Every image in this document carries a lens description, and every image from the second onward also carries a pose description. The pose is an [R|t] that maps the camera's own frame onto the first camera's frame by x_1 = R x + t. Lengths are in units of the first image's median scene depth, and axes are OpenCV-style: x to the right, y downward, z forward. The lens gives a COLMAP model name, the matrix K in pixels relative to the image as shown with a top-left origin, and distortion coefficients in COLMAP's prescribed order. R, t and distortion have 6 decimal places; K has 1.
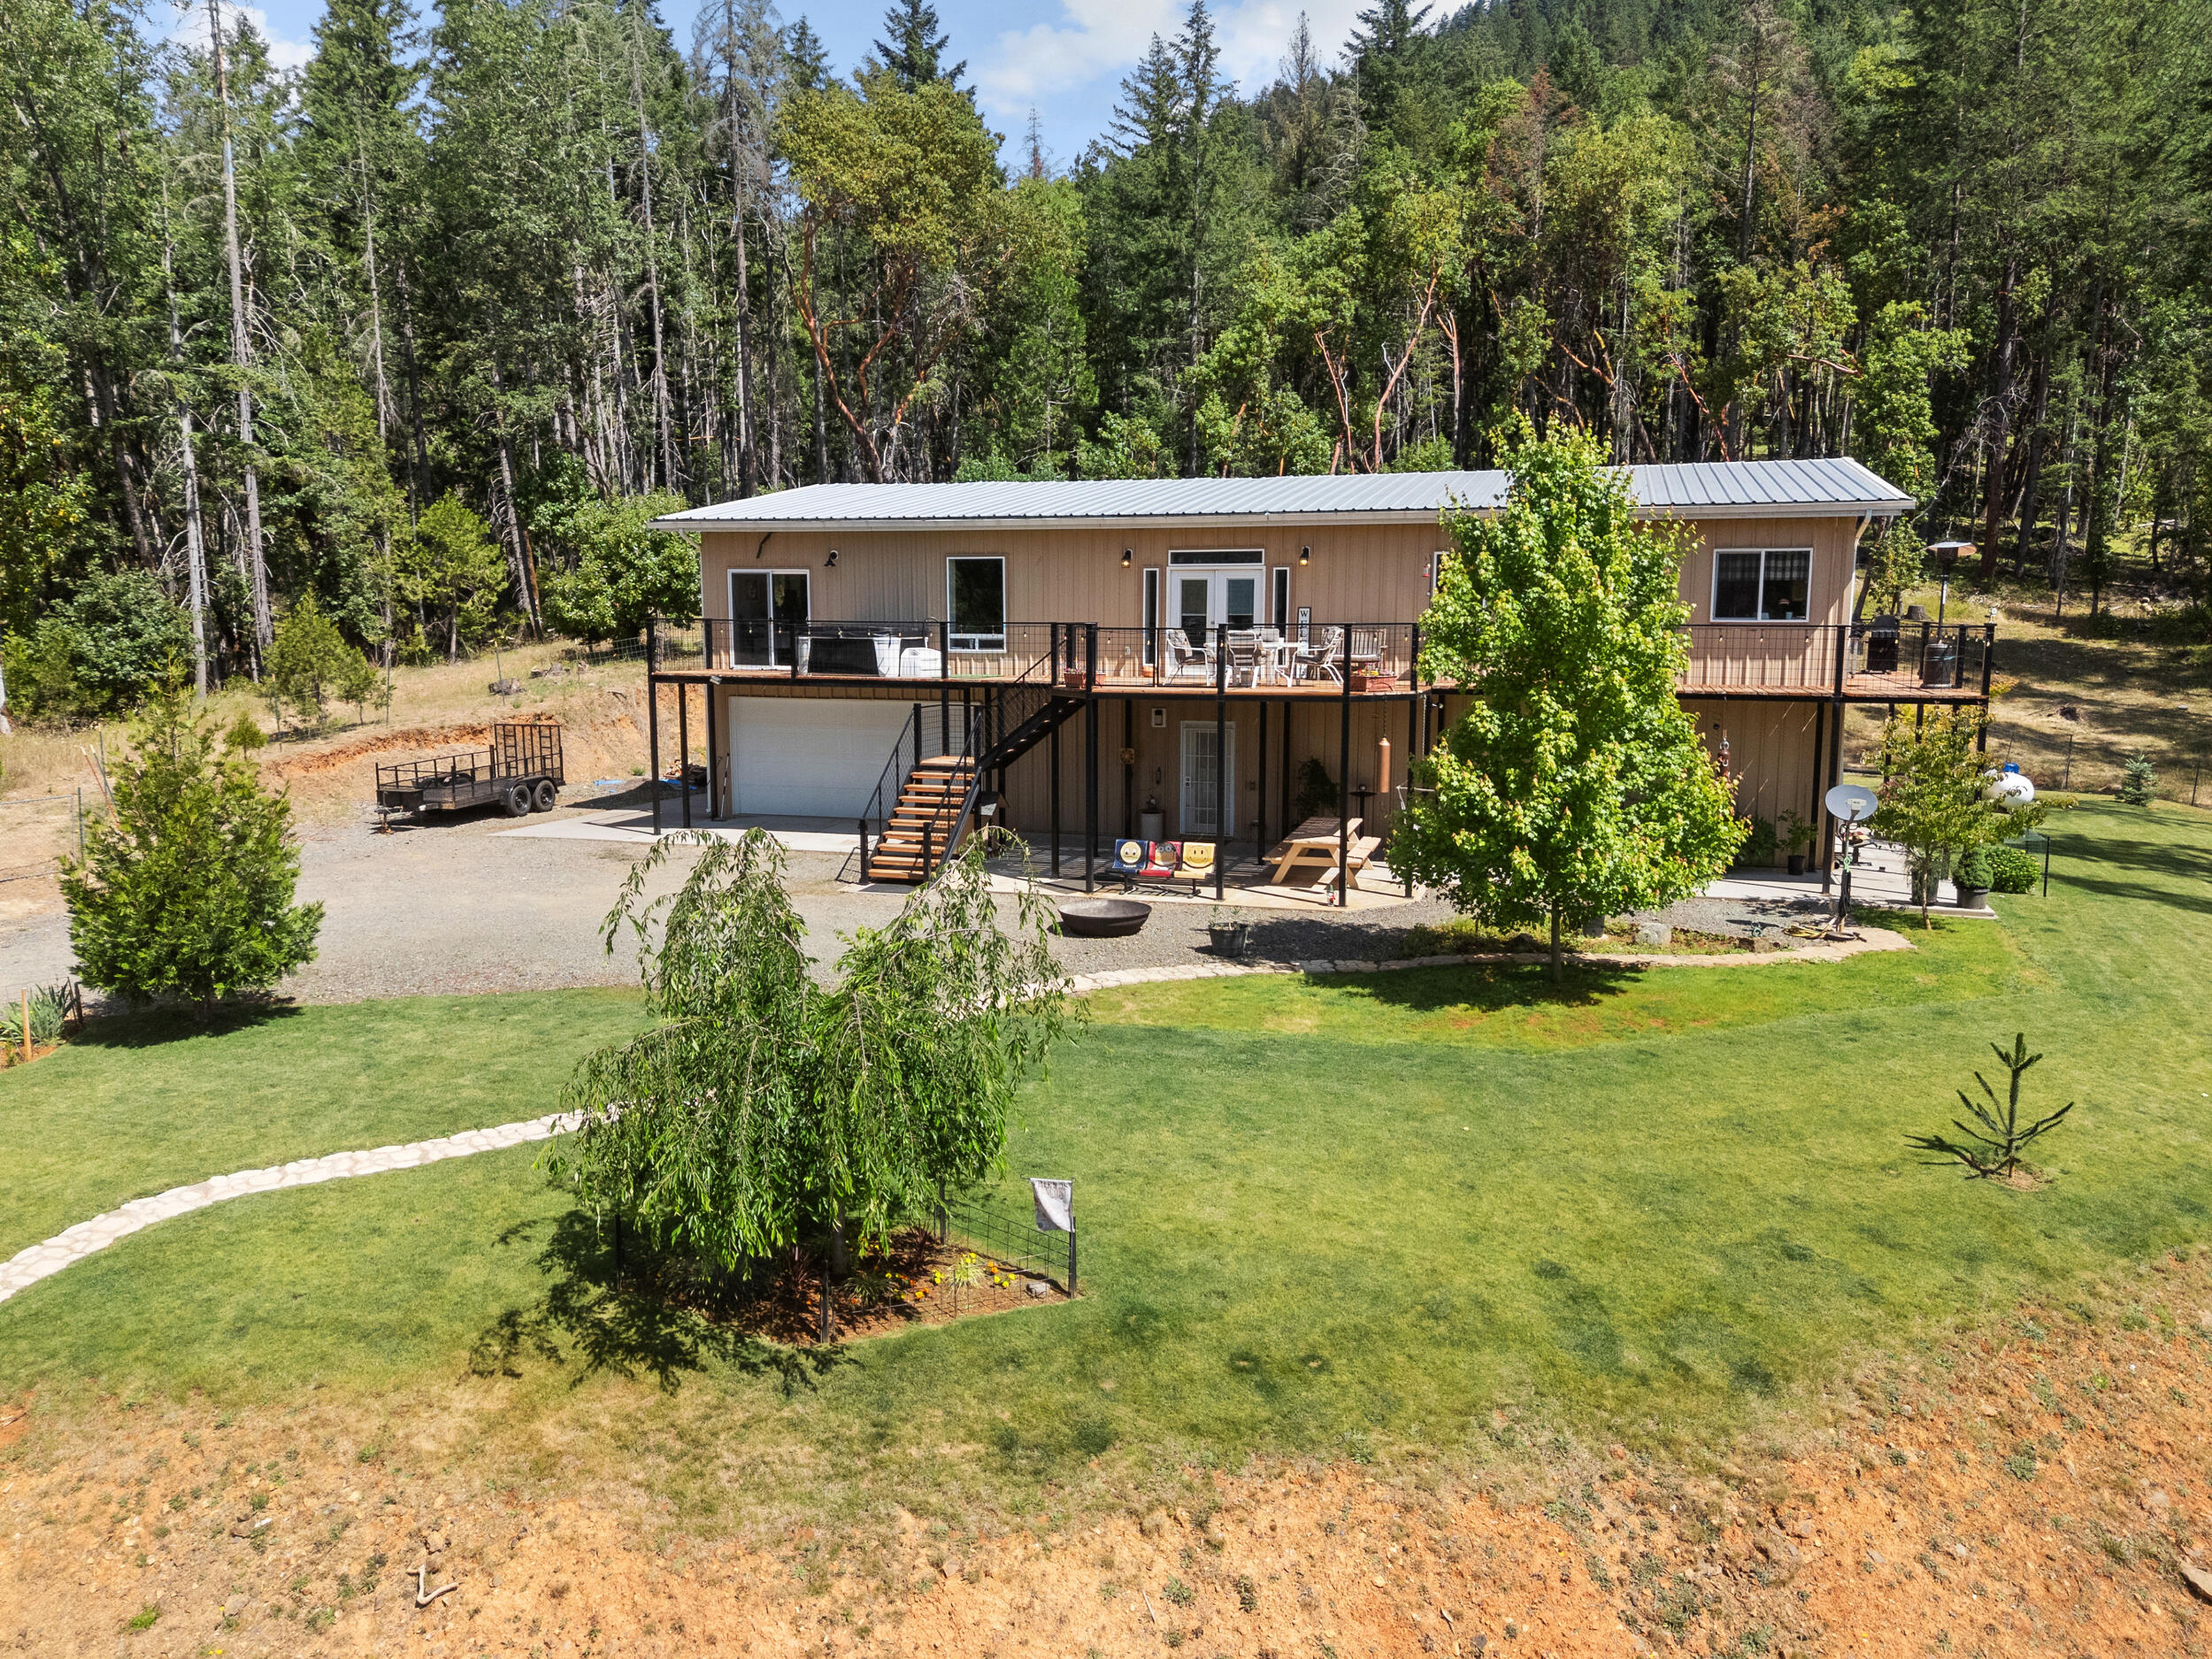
lens RADIAL K [[1527.4, 0, 1103.4], [0, 1527.4, 805.8], [0, 0, 1]] dist [0.007108, 0.003086]
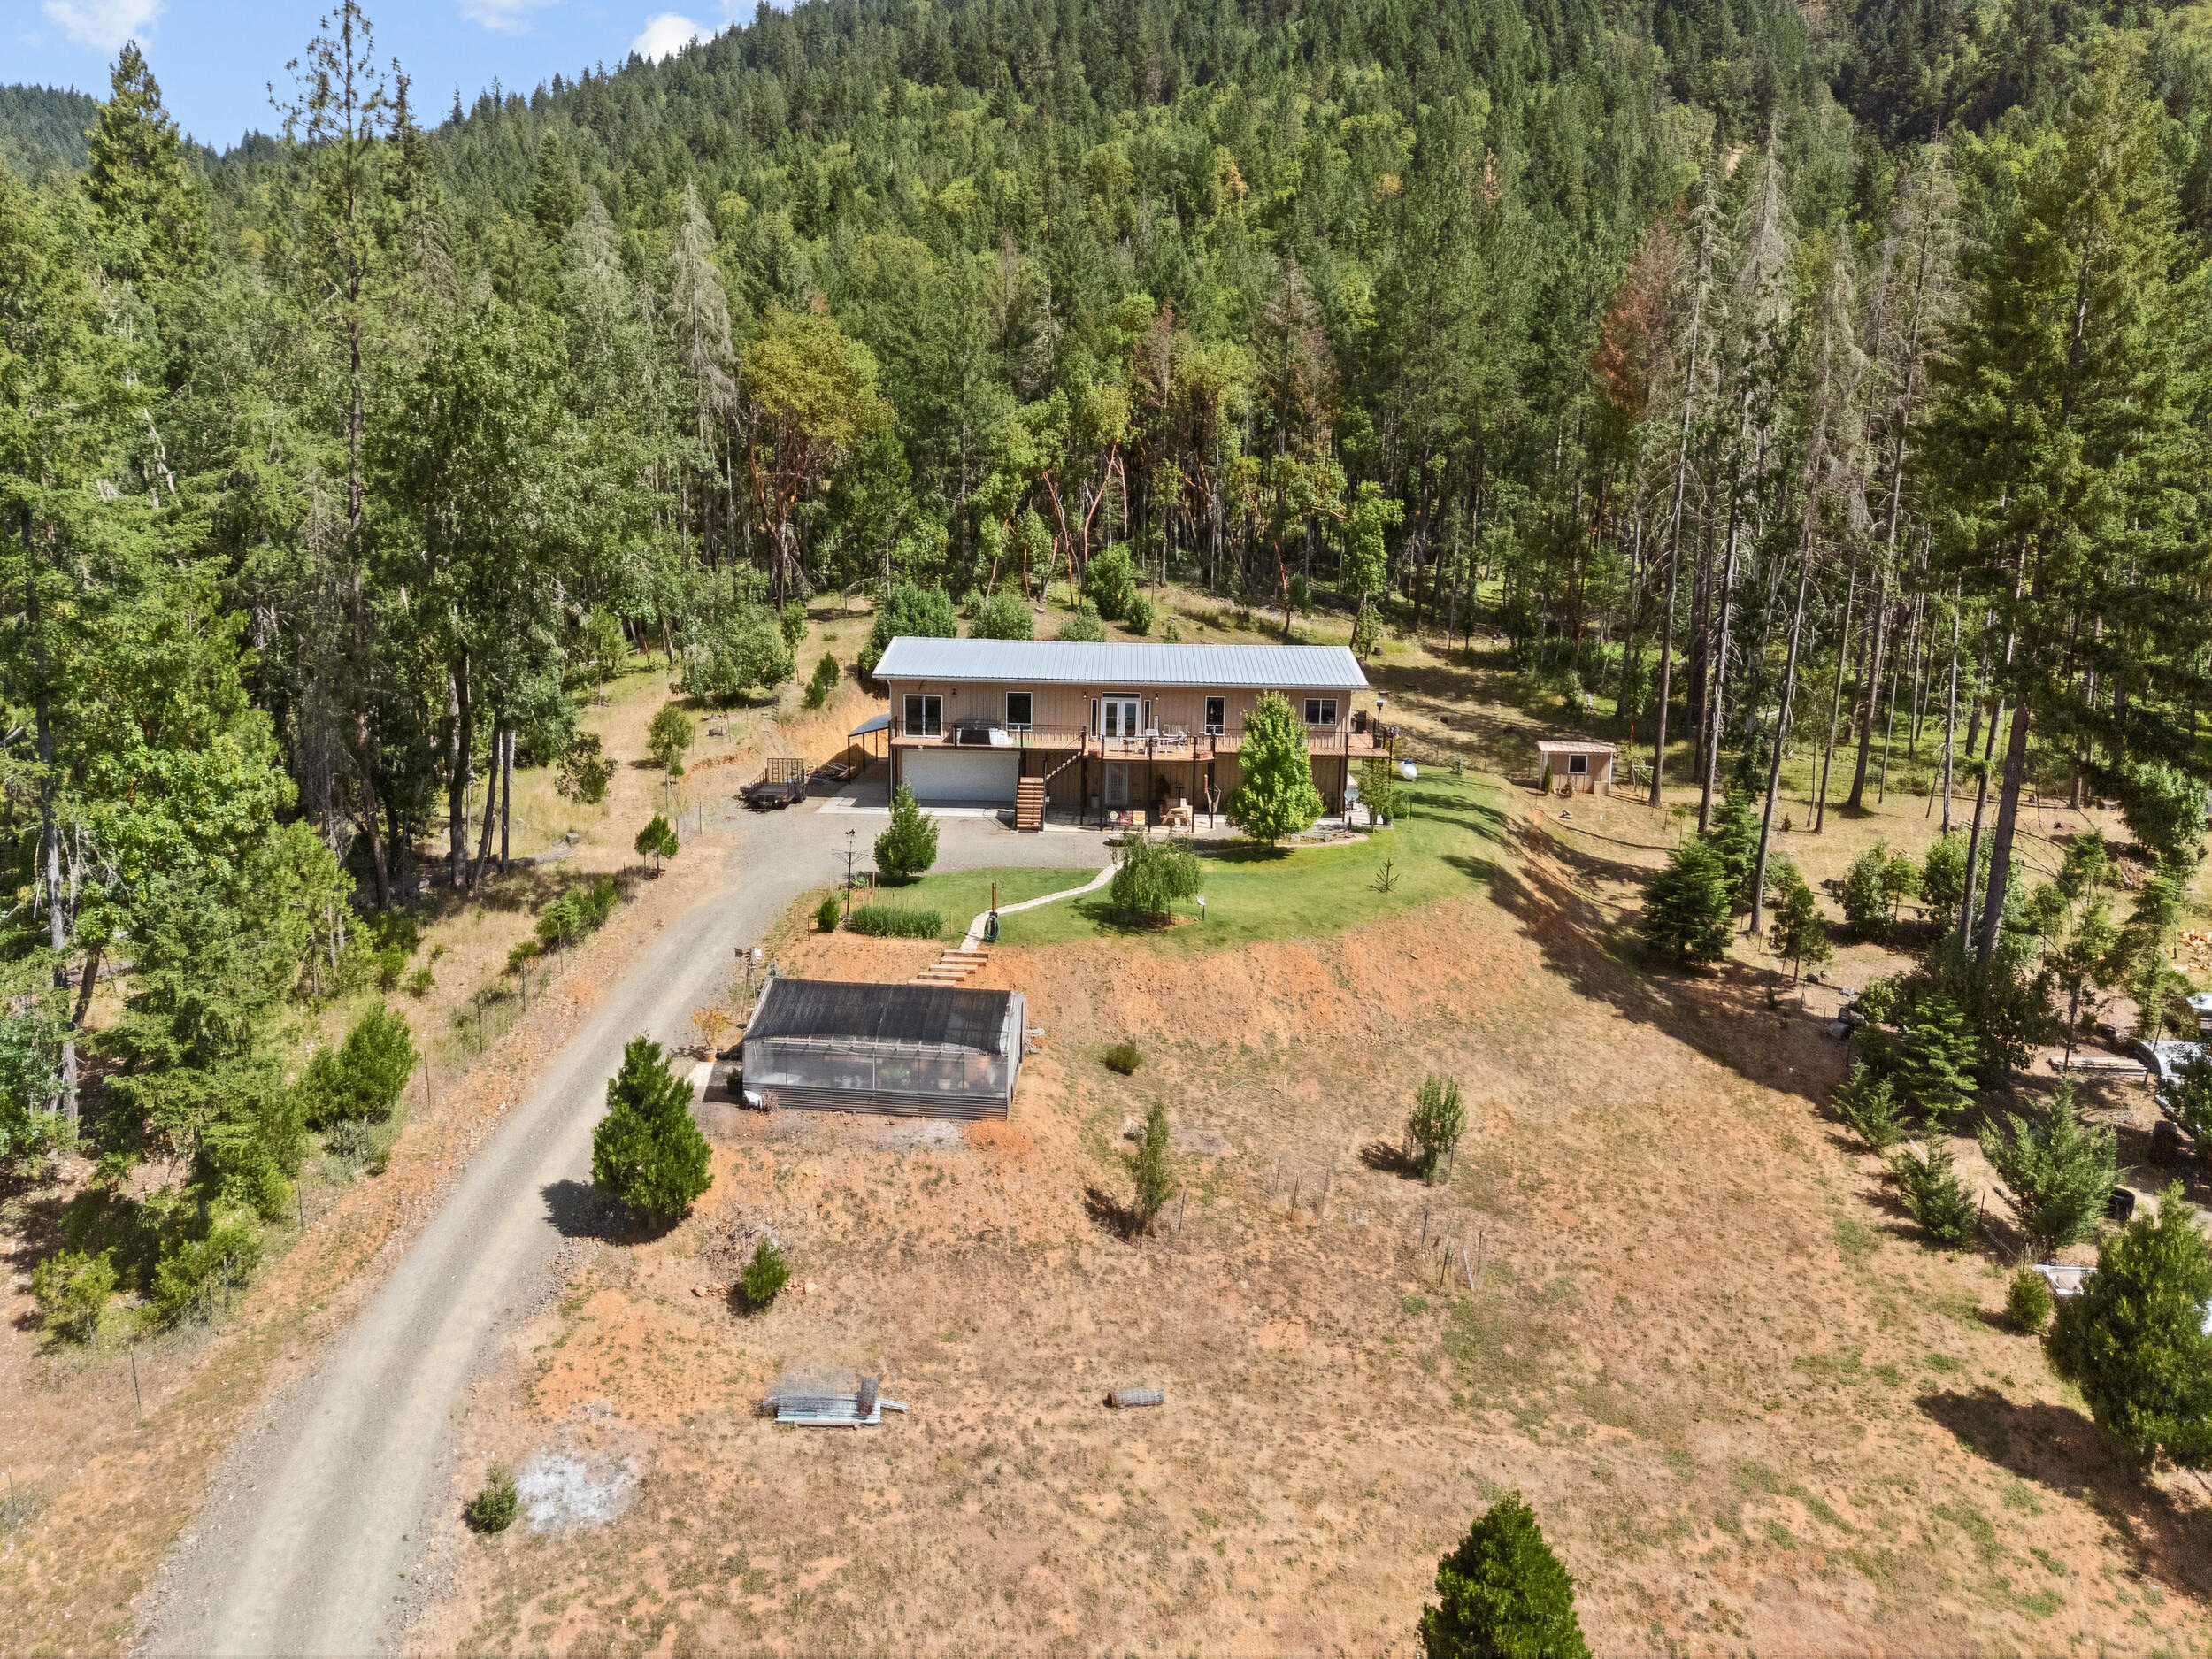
lens RADIAL K [[1554.1, 0, 1103.5], [0, 1554.1, 815.8], [0, 0, 1]] dist [0.001197, 0.000158]
pose [[0.953559, -0.034523, 0.299222, -0.727316], [0.014969, 0.997614, 0.067398, -0.137828], [-0.300835, -0.059789, 0.951800, -1.440605]]
